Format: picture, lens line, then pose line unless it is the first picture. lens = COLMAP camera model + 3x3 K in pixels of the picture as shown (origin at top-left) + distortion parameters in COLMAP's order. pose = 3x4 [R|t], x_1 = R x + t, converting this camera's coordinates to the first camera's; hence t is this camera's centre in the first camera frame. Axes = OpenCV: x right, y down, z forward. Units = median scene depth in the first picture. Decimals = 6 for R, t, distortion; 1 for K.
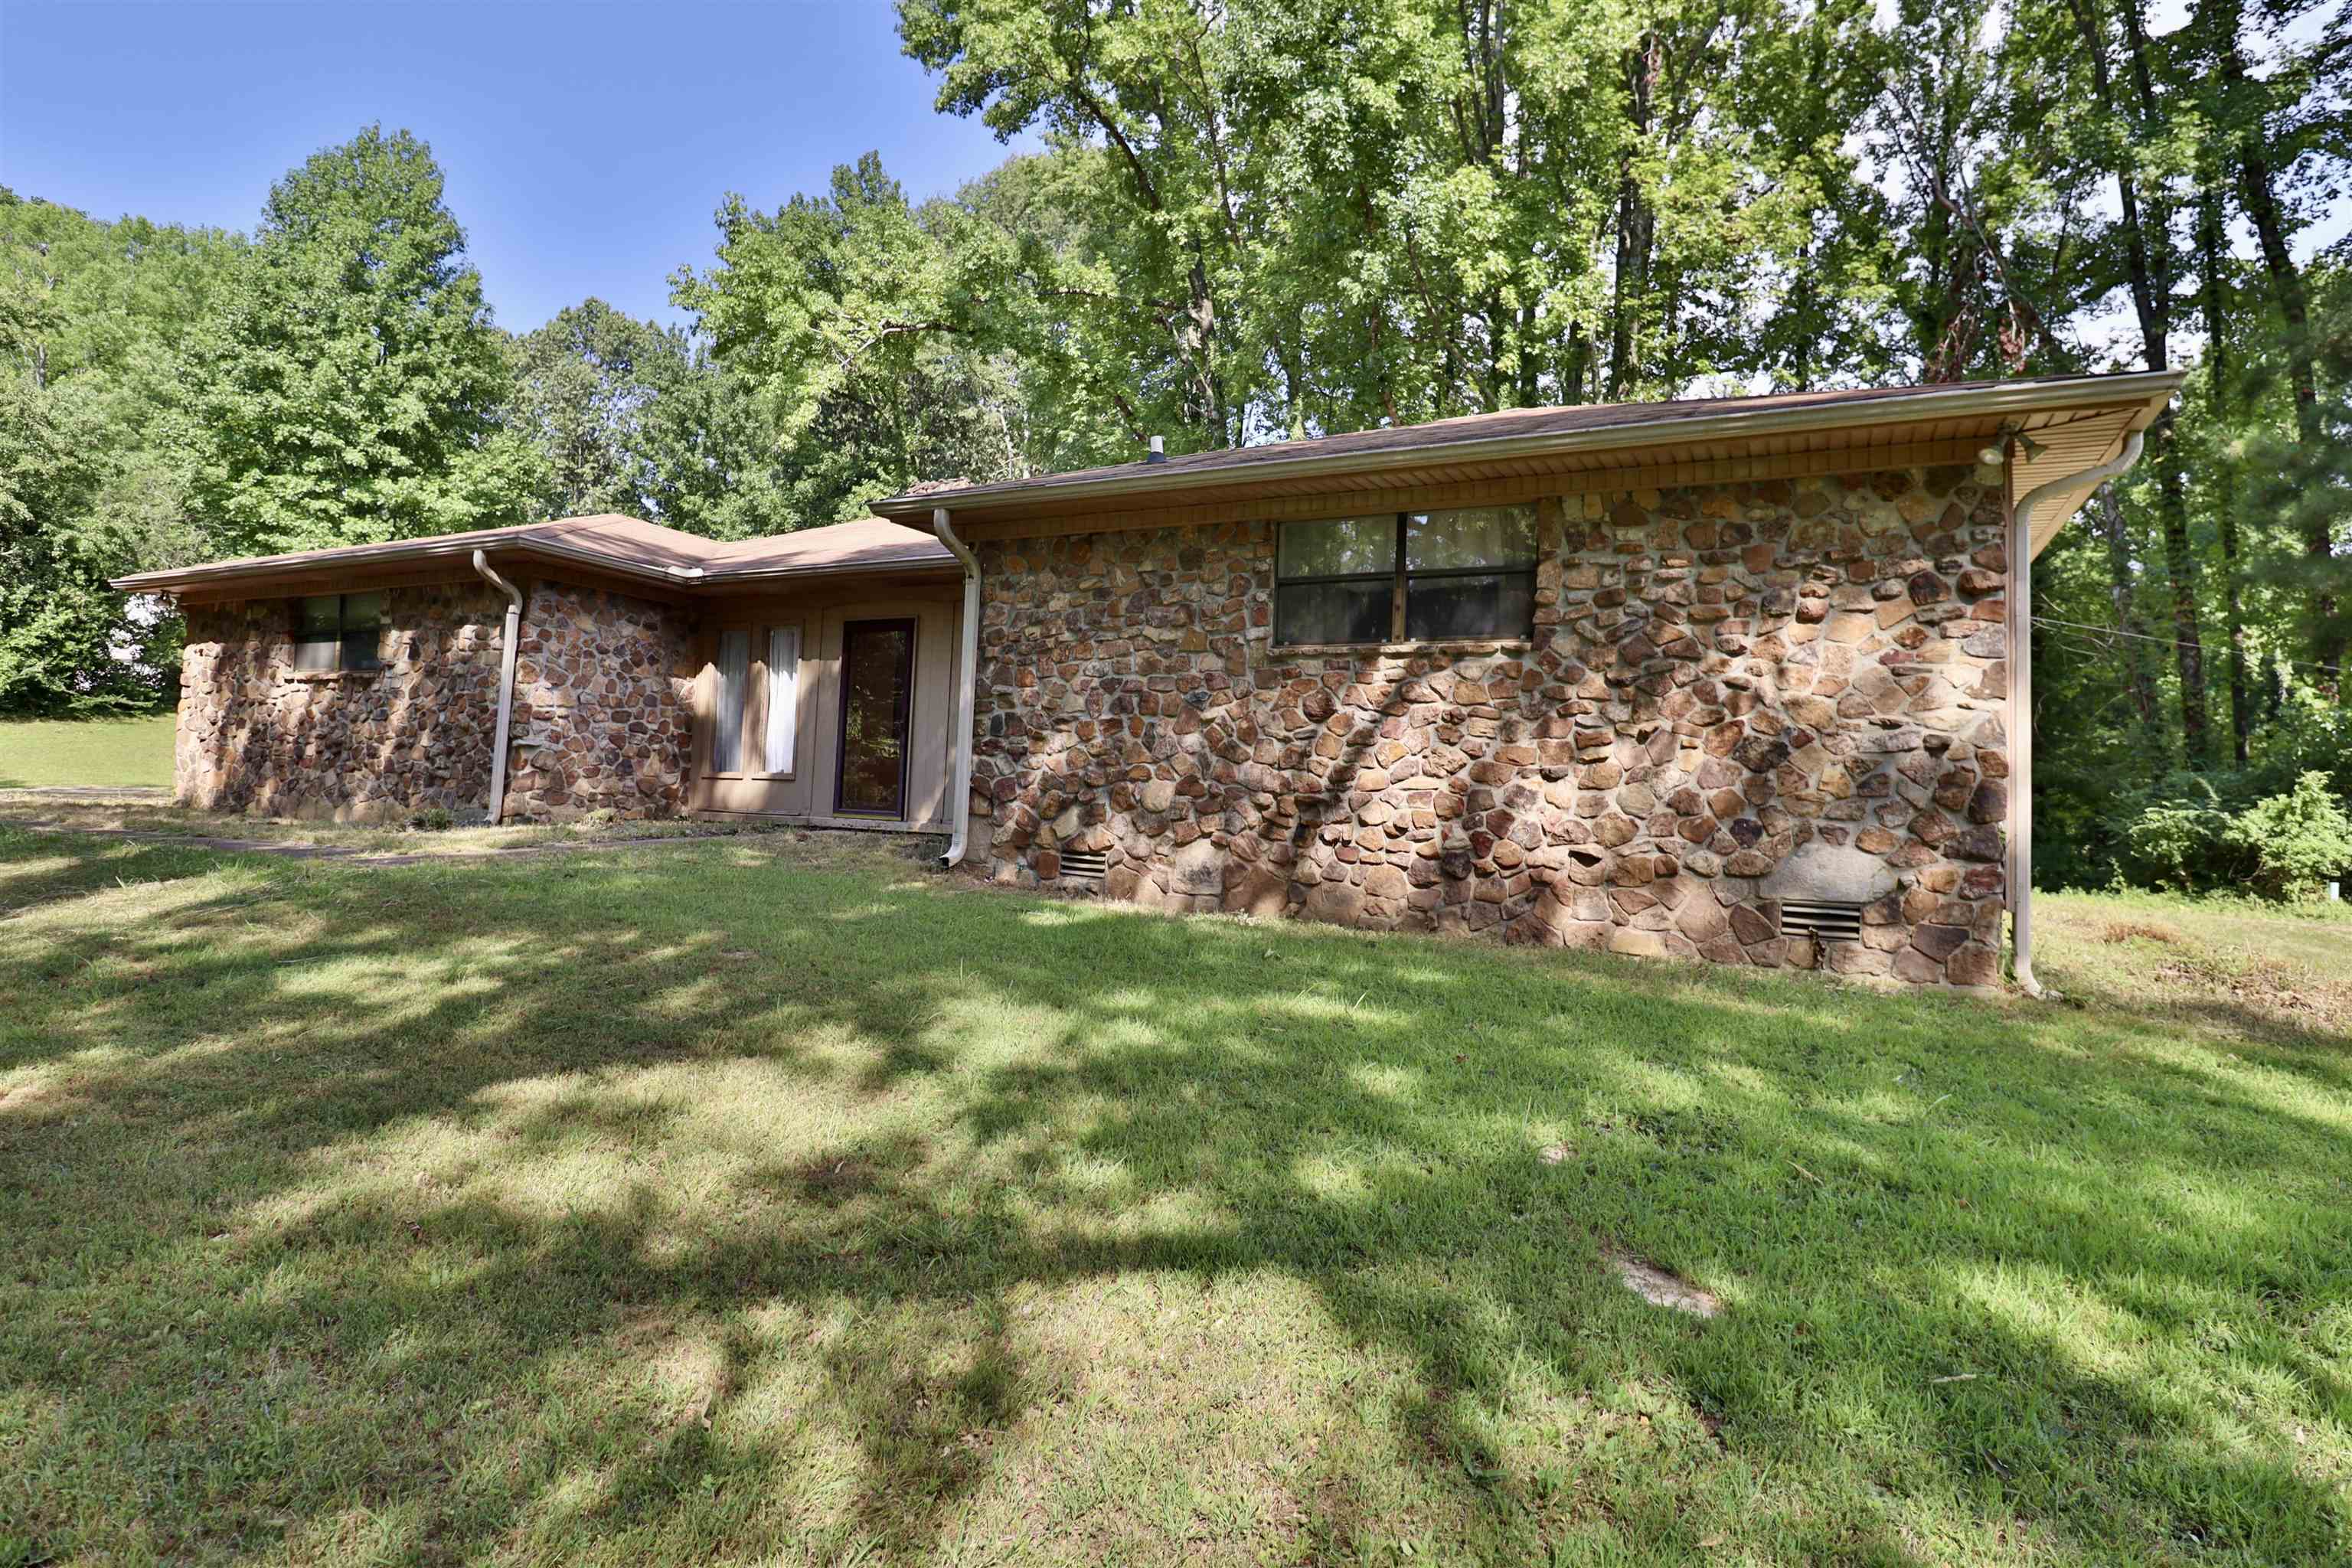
lens RADIAL K [[1218.6, 0, 1176.0], [0, 1218.6, 784.0], [0, 0, 1]] dist [0.004546, -0.015859]
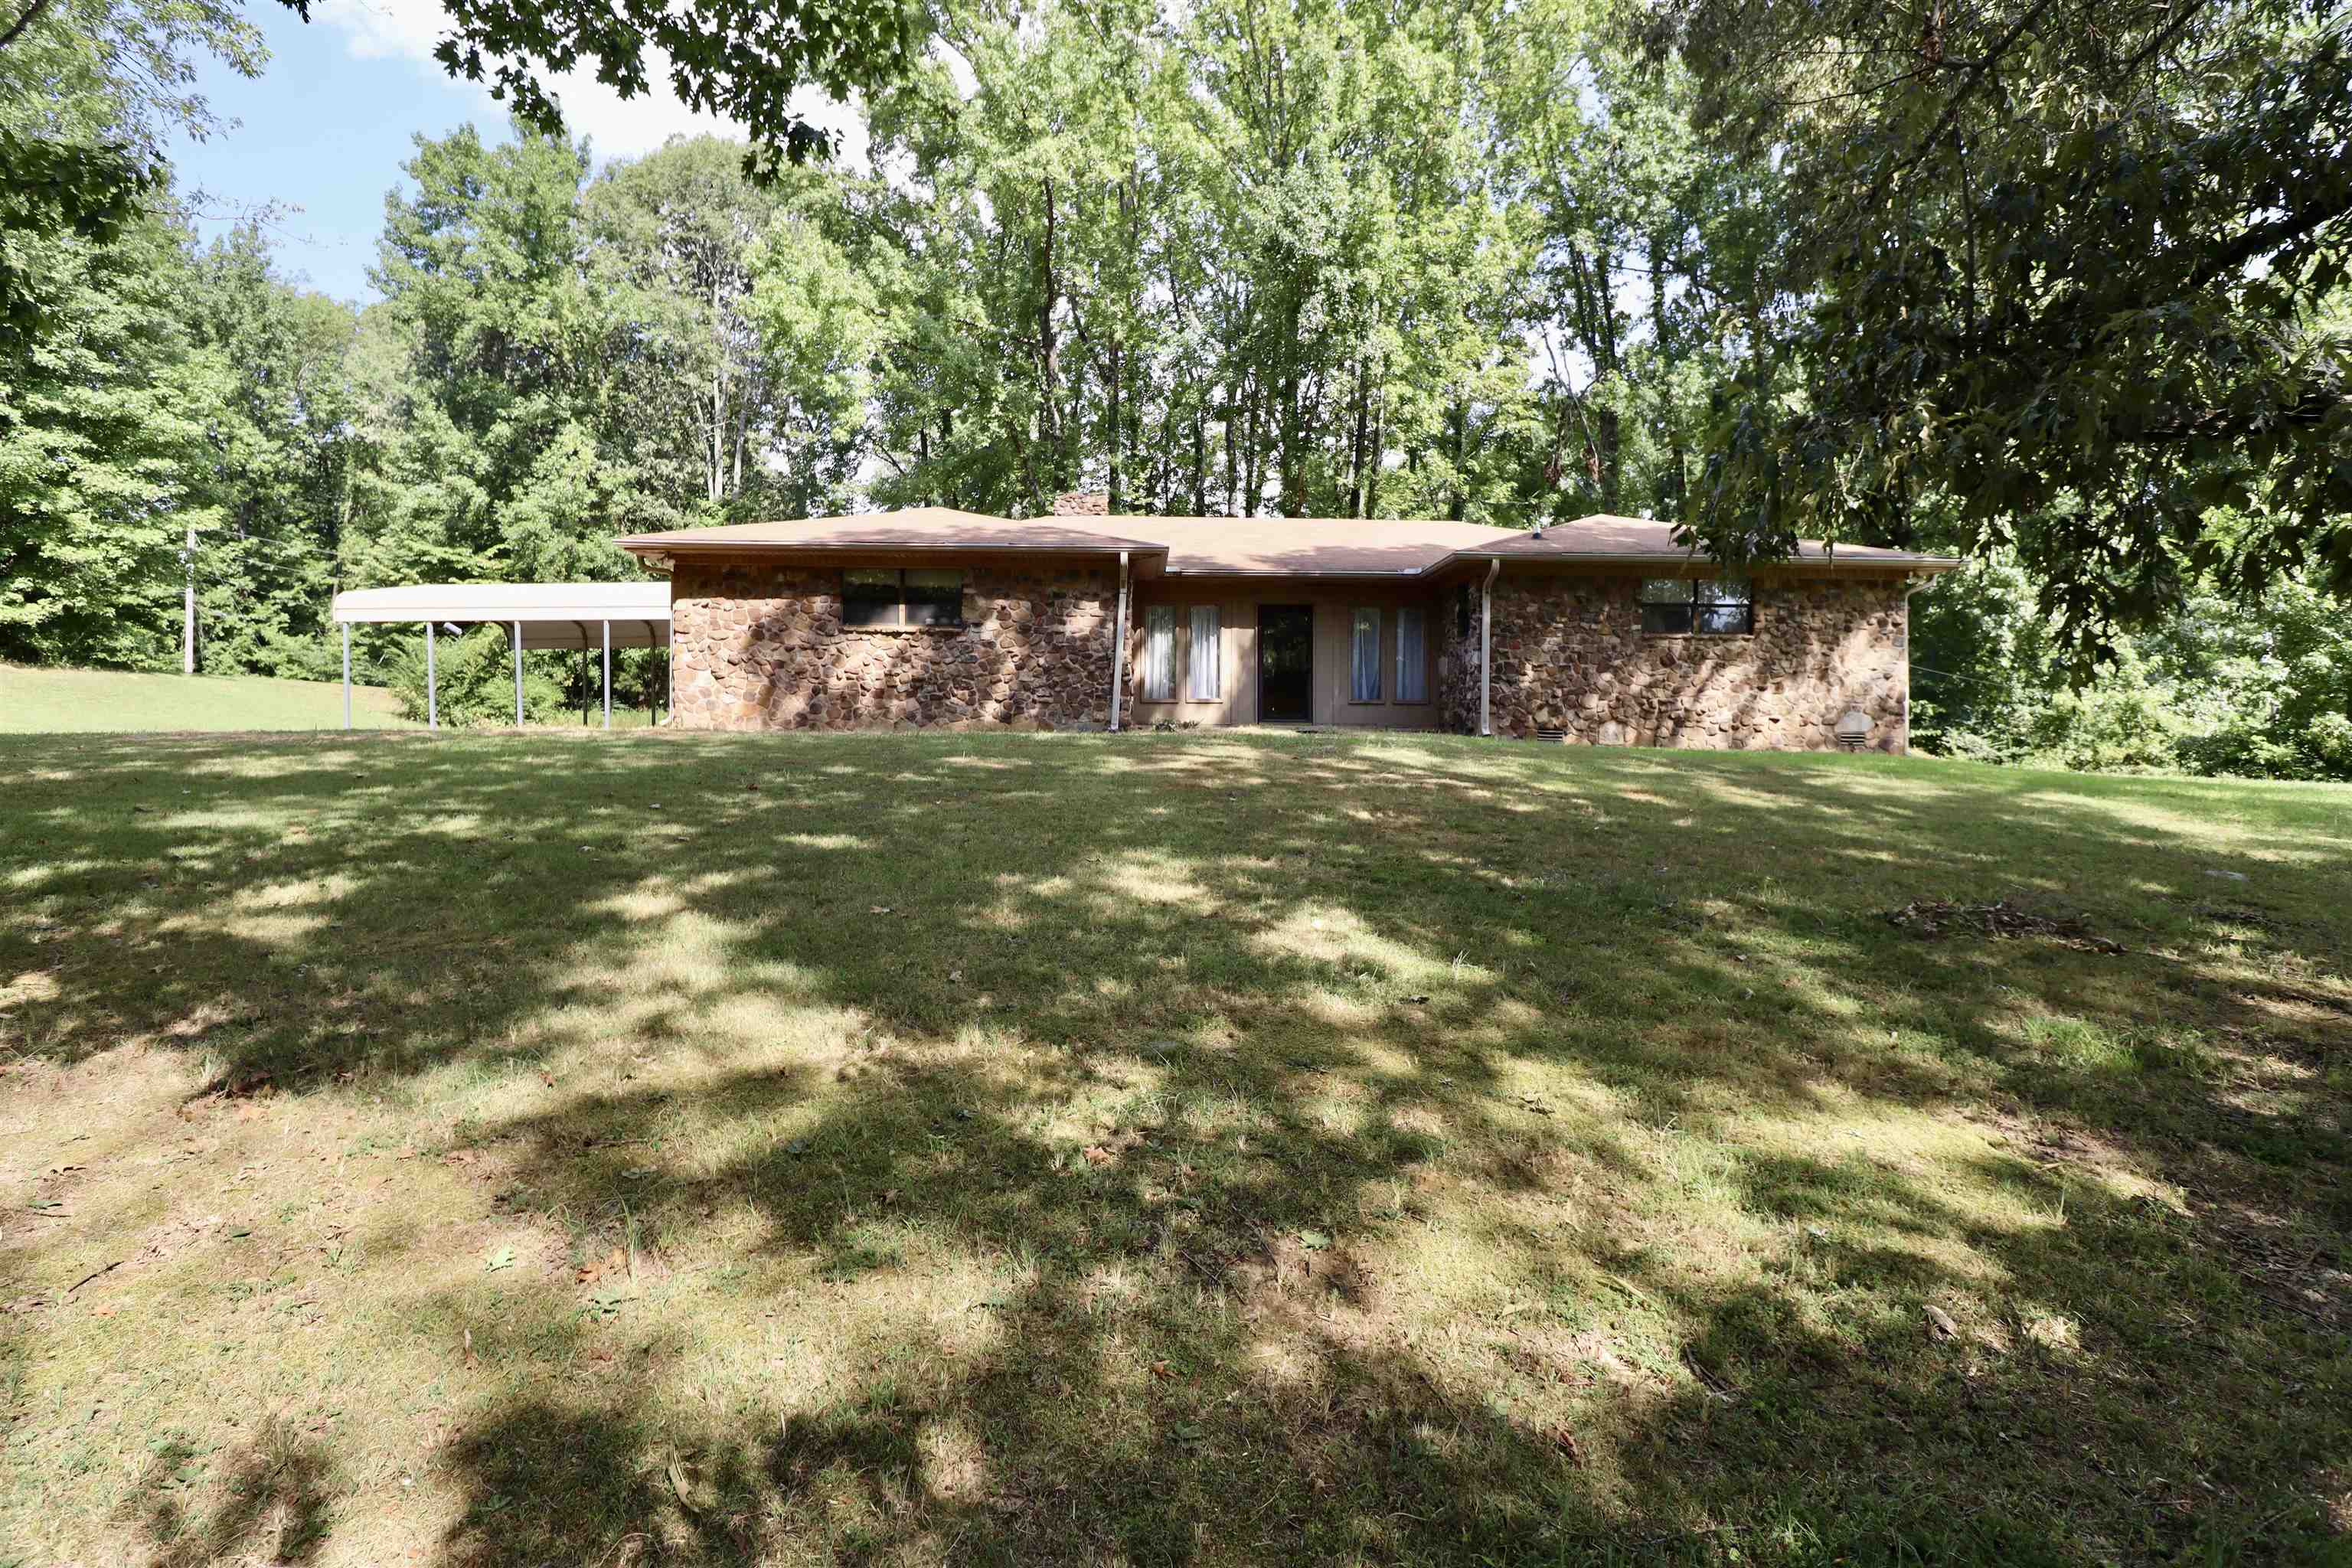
lens RADIAL K [[1218.6, 0, 1176.0], [0, 1218.6, 784.0], [0, 0, 1]] dist [0.004546, -0.015859]
pose [[0.876970, -0.031477, 0.479514, -1.777687], [0.018979, 0.999343, 0.030890, 0.079346], [-0.480171, -0.017988, 0.876991, -0.568685]]
